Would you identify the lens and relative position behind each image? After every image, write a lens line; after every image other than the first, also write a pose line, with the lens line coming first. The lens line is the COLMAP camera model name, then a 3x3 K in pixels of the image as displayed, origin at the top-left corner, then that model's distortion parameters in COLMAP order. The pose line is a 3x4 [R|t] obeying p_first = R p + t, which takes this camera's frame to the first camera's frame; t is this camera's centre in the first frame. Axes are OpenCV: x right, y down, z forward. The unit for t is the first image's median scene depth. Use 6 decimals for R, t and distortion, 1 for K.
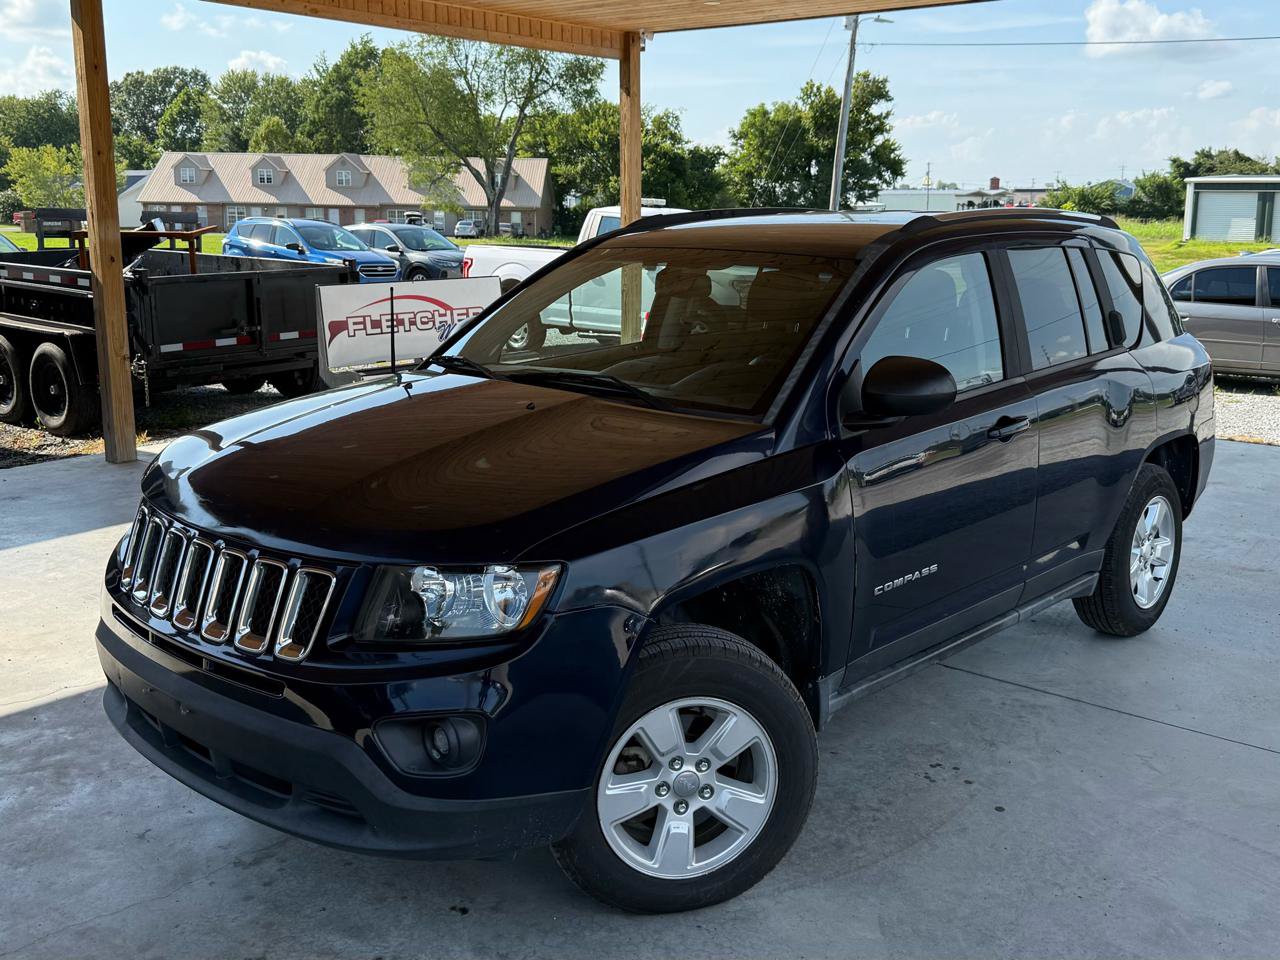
lens RADIAL K [[1237.0, 0, 656.6], [0, 1237.0, 444.2], [0, 0, 1]] dist [0.064282, 0.000000]
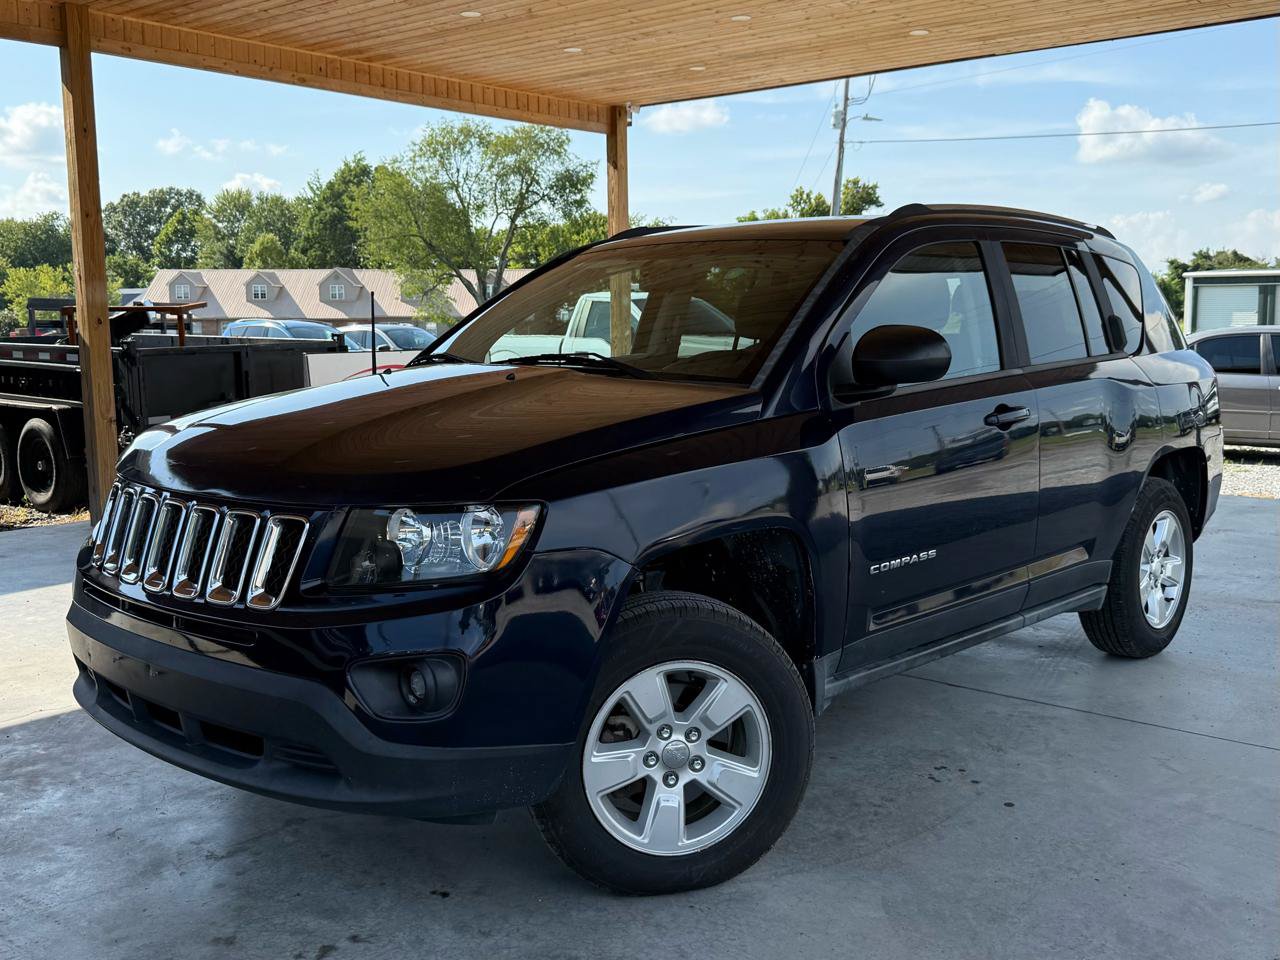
lens RADIAL K [[1250.7, 0, 625.9], [0, 1250.7, 487.3], [0, 0, 1]] dist [0.078081, 0.000000]
pose [[0.999715, -0.013106, -0.019932, 0.002578], [0.011914, 0.998201, -0.058766, 0.043619], [0.020666, 0.058512, 0.998073, 0.008290]]
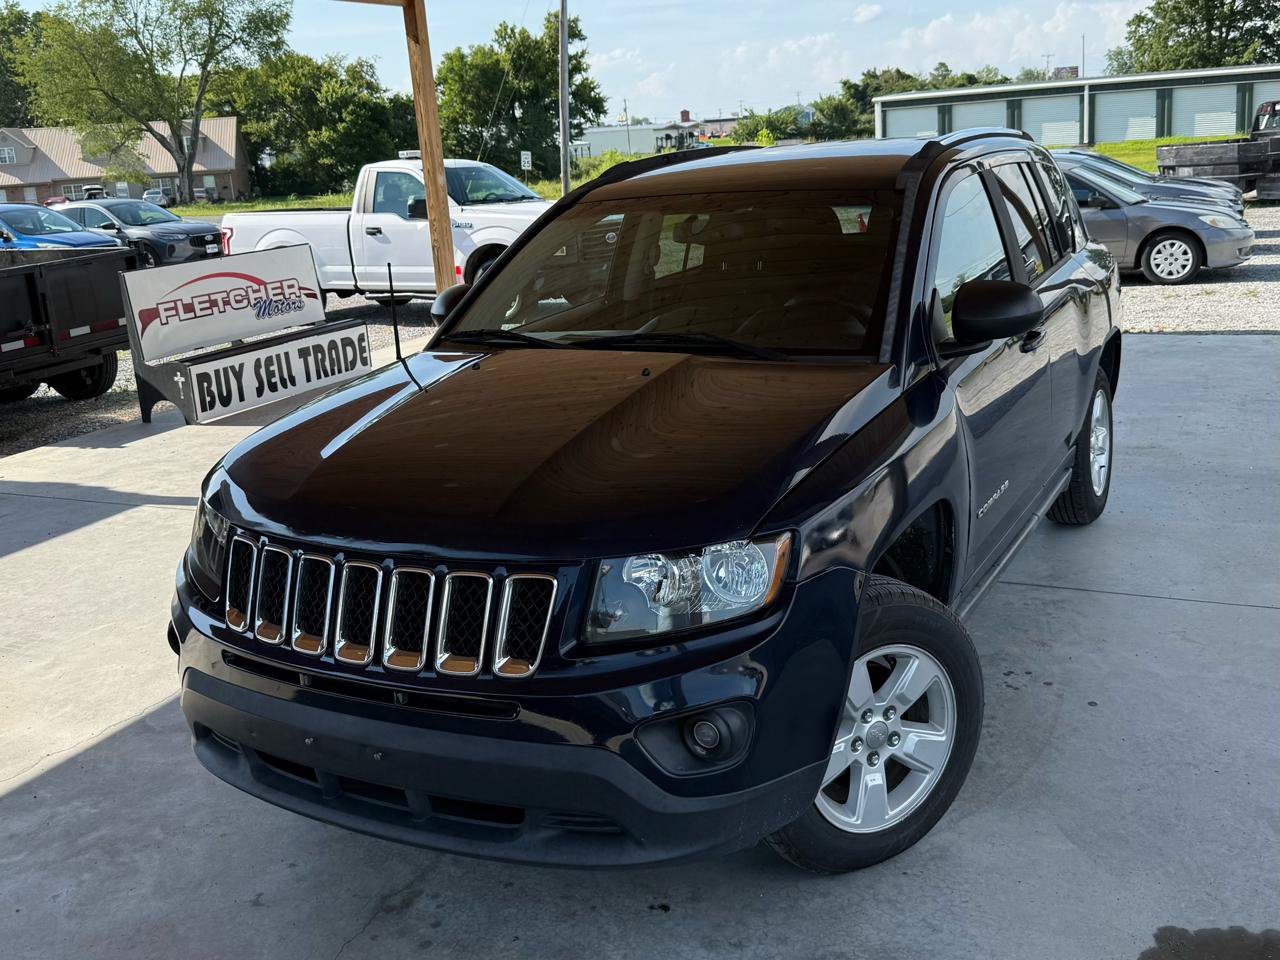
lens RADIAL K [[1237.4, 0, 663.1], [0, 1237.4, 410.6], [0, 0, 1]] dist [0.011804, 0.000000]
pose [[0.966165, -0.123045, 0.226683, -0.115641], [0.118510, 0.992385, 0.033560, -0.011920], [-0.229086, -0.005561, 0.973390, 0.030684]]
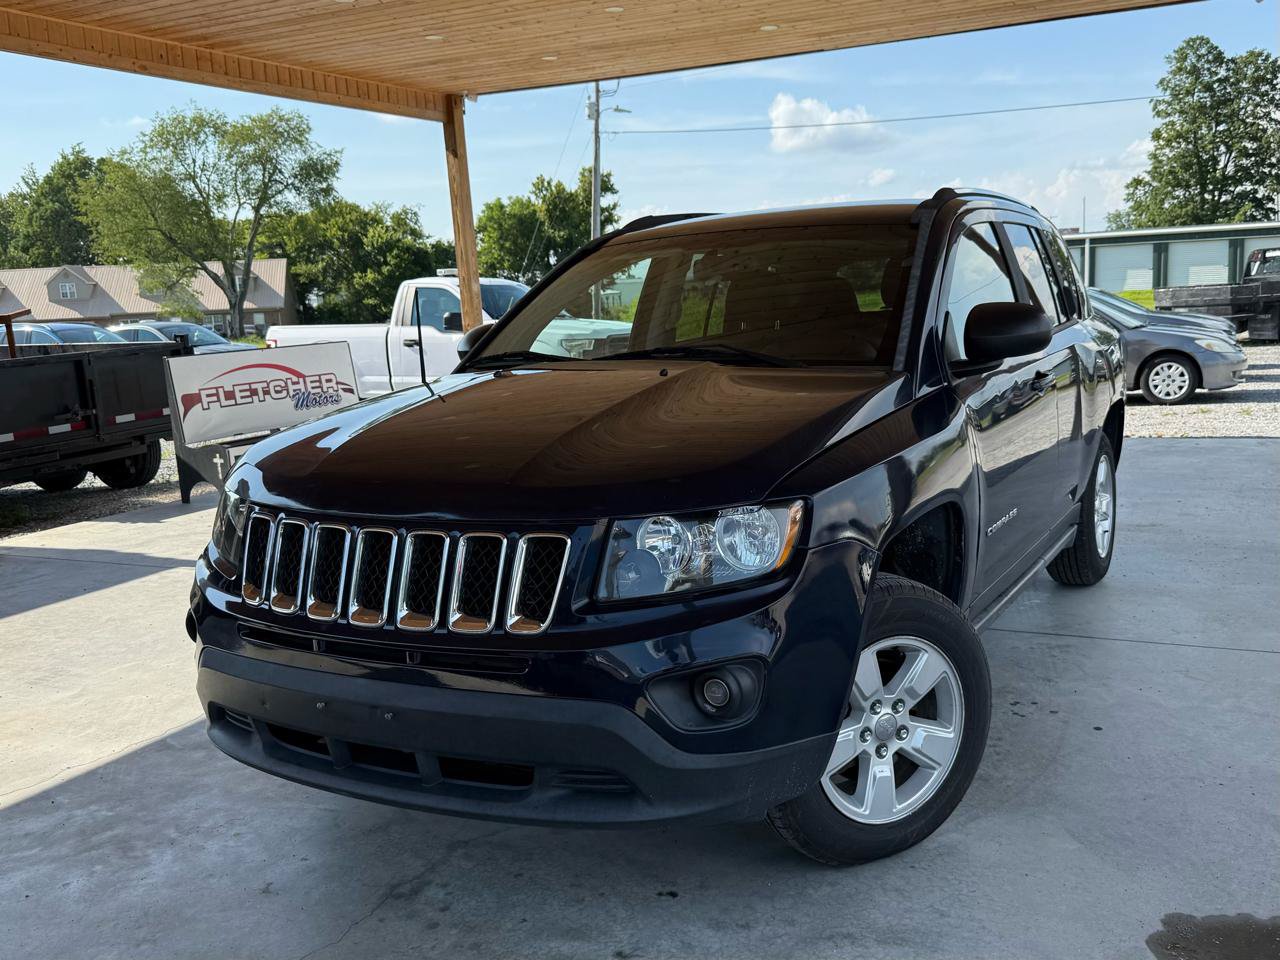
lens RADIAL K [[1171.3, 0, 690.0], [0, 1171.3, 510.9], [0, 0, 1]] dist [0.015025, 0.000000]
pose [[0.967028, -0.099512, 0.234424, -0.115551], [0.102057, 0.994778, 0.001277, 0.029757], [-0.233327, 0.022689, 0.972134, 0.043645]]
